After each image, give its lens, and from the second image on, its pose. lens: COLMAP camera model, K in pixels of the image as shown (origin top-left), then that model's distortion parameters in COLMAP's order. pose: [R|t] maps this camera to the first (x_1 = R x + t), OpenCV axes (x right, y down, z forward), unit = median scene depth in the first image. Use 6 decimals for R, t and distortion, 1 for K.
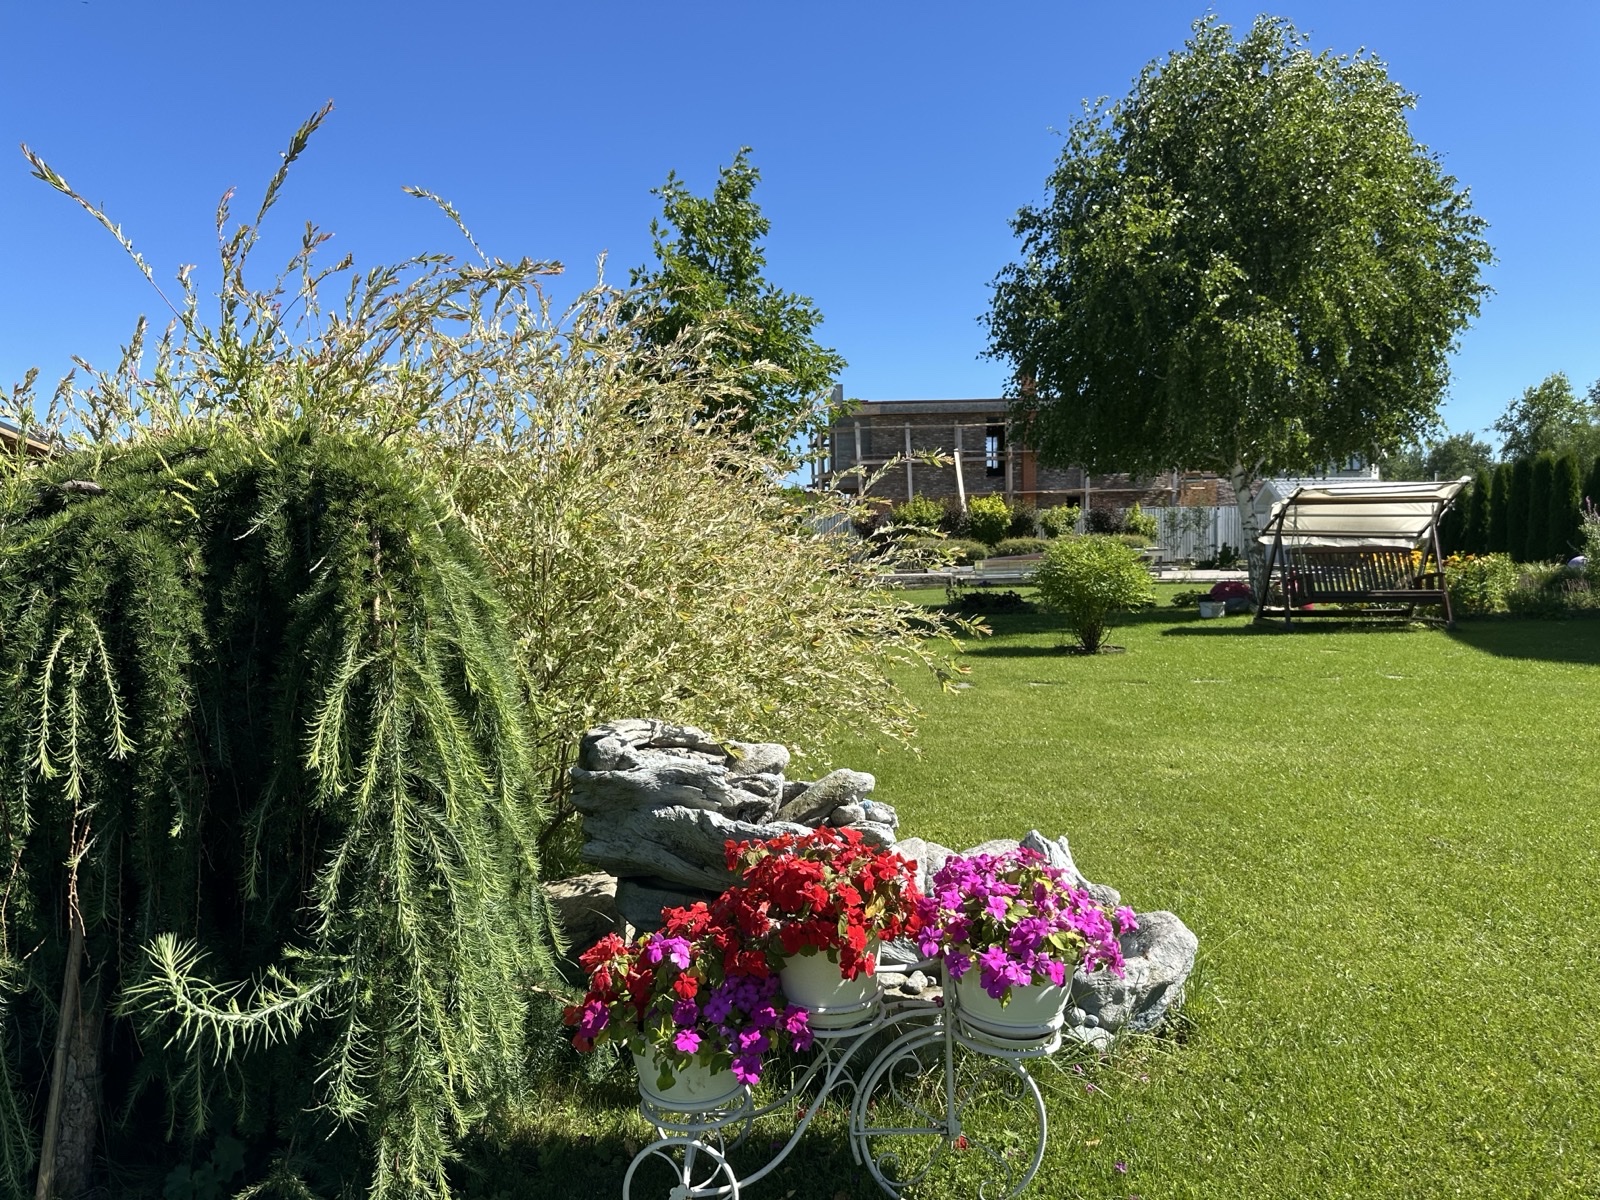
lens RADIAL K [[1126.6, 0, 800.0], [0, 1126.6, 600.0], [0, 0, 1]] dist [0.000145, -0.002634]
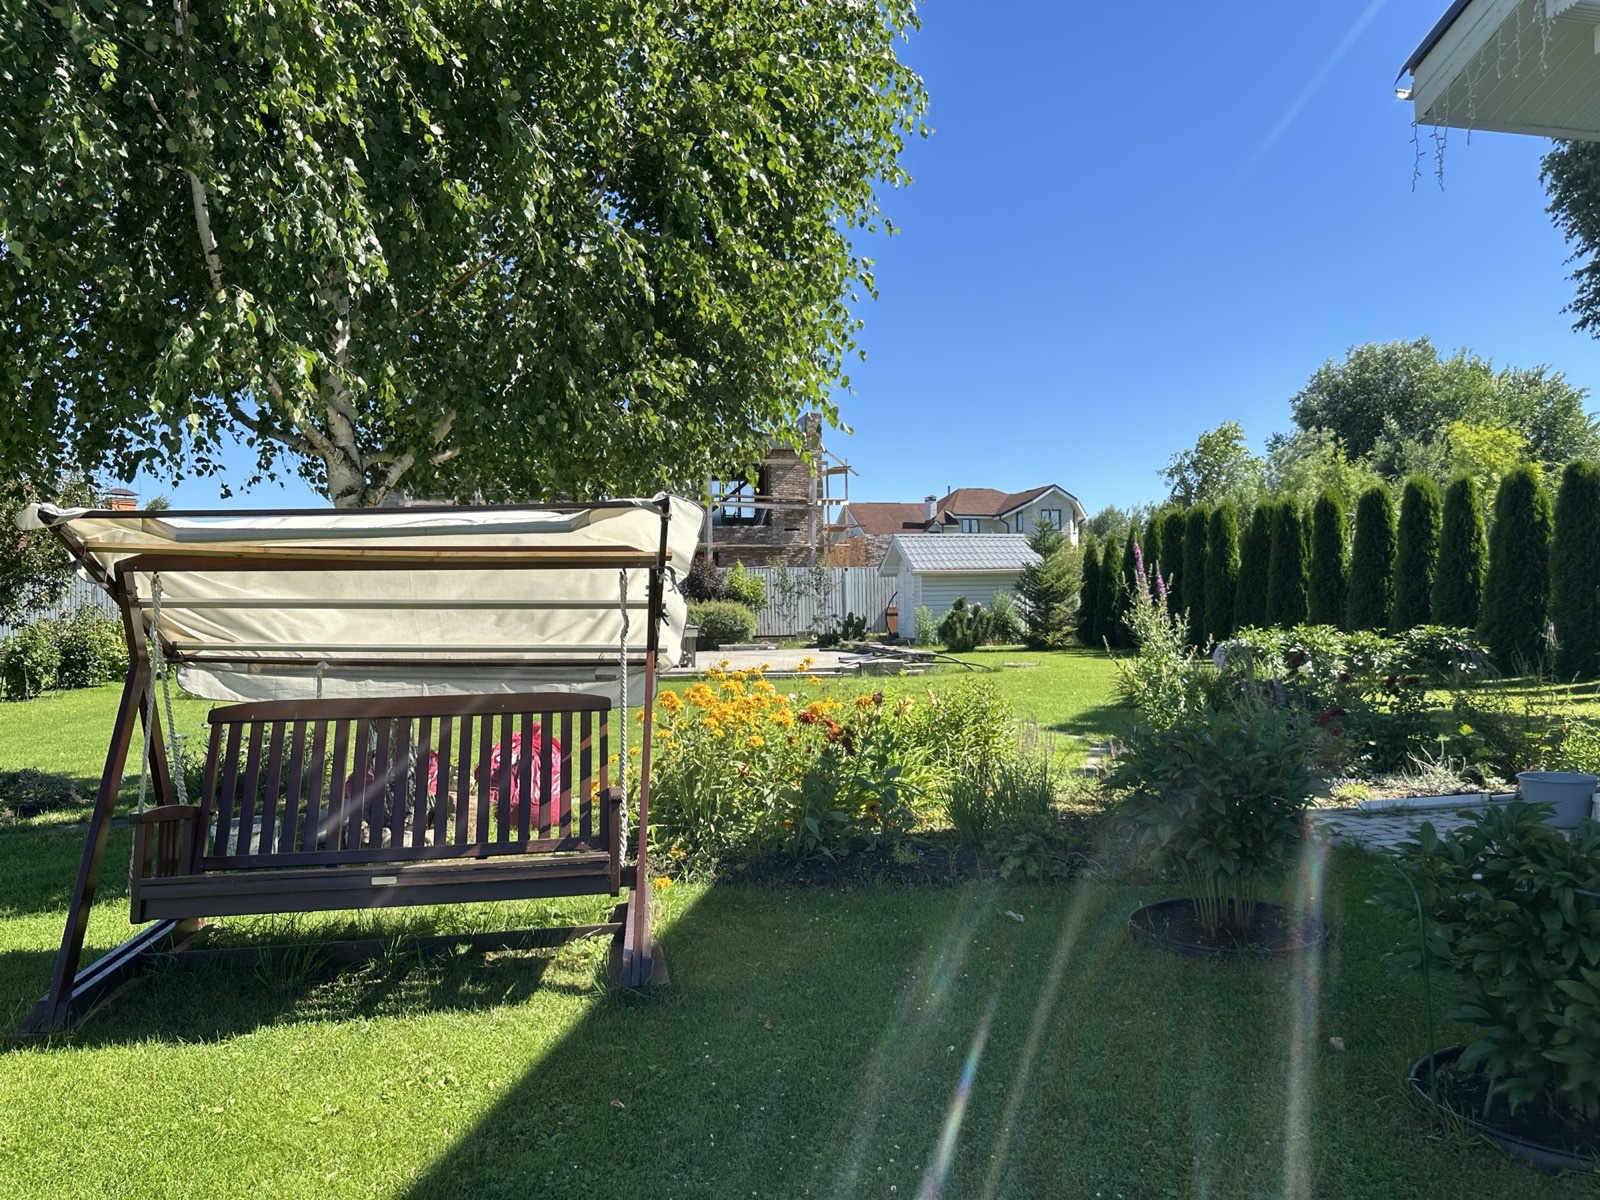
lens RADIAL K [[1126.6, 0, 800.0], [0, 1126.6, 600.0], [0, 0, 1]] dist [0.000145, -0.002634]
pose [[0.981414, 0.001560, 0.191894, 0.565960], [0.007809, 0.998814, -0.048059, -0.064576], [-0.191742, 0.048664, 0.980238, 0.679985]]
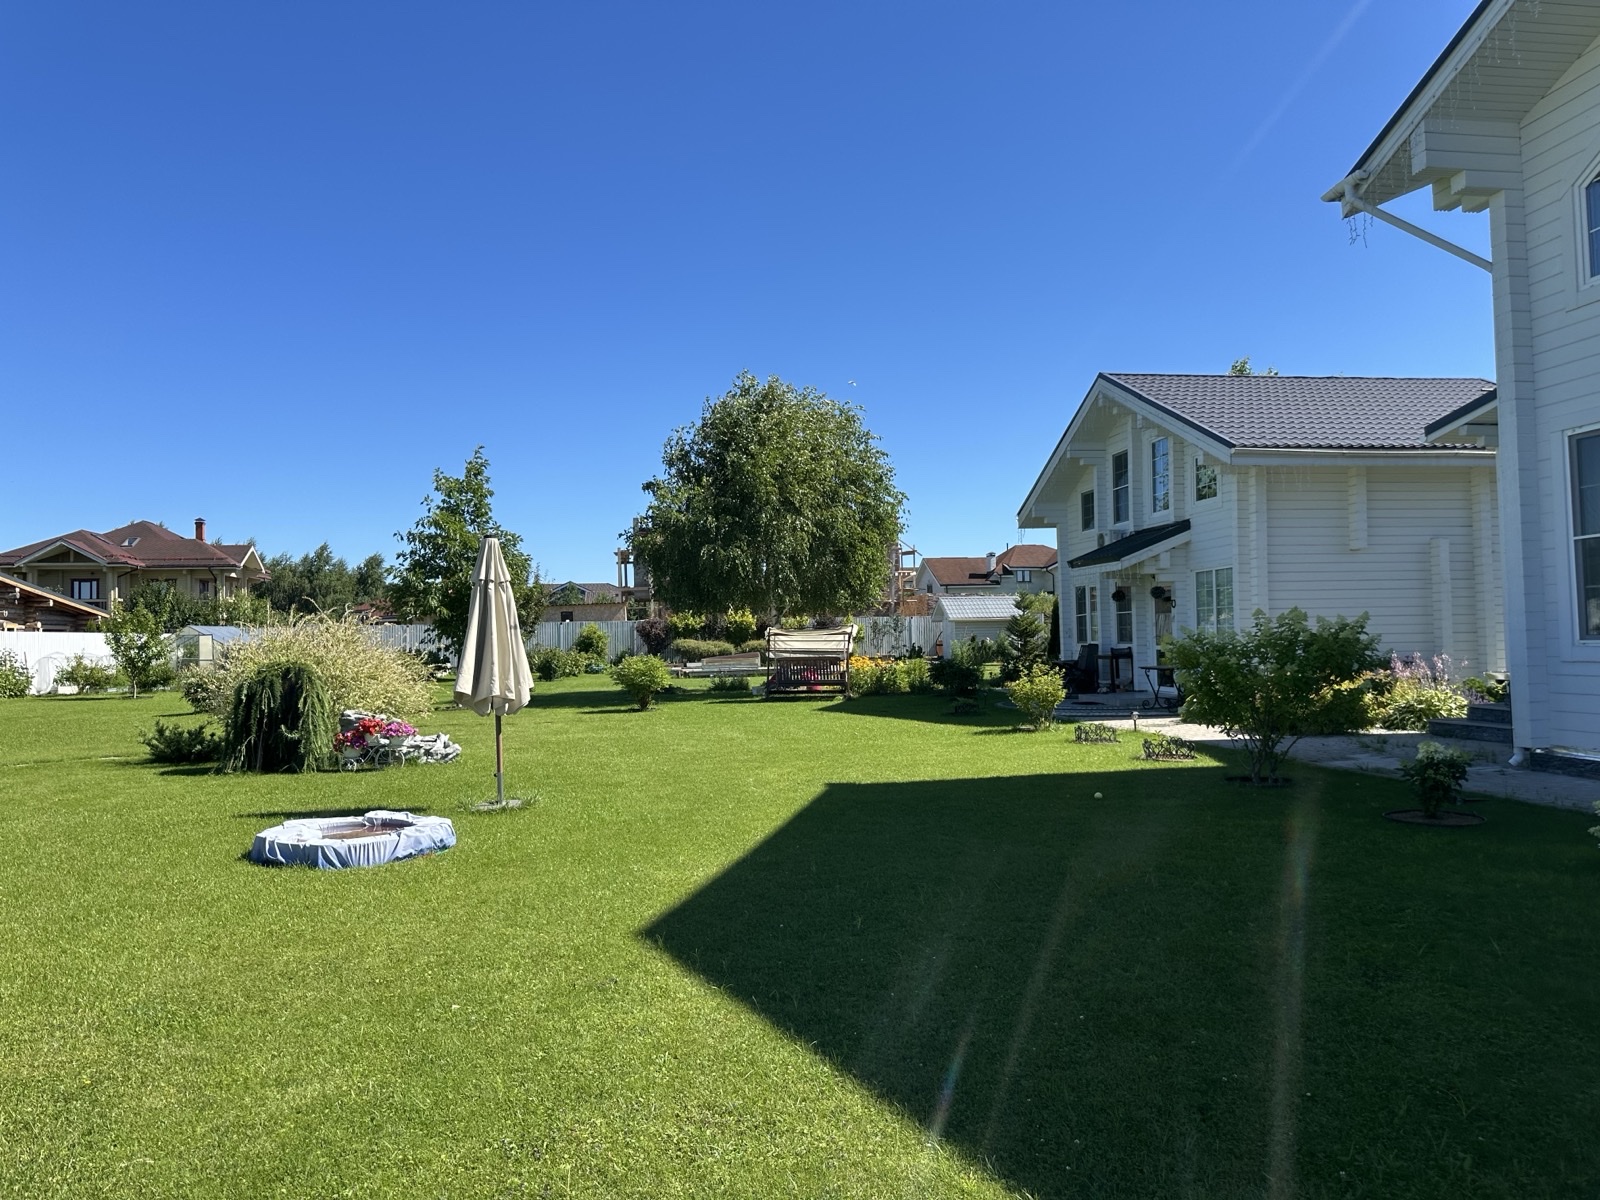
lens RADIAL K [[1126.6, 0, 800.0], [0, 1126.6, 600.0], [0, 0, 1]] dist [0.000145, -0.002634]
pose [[0.993904, 0.004038, 0.110173, 0.283470], [0.004568, 0.996962, -0.077753, 0.003794], [-0.110152, 0.077782, 0.990867, -0.943601]]
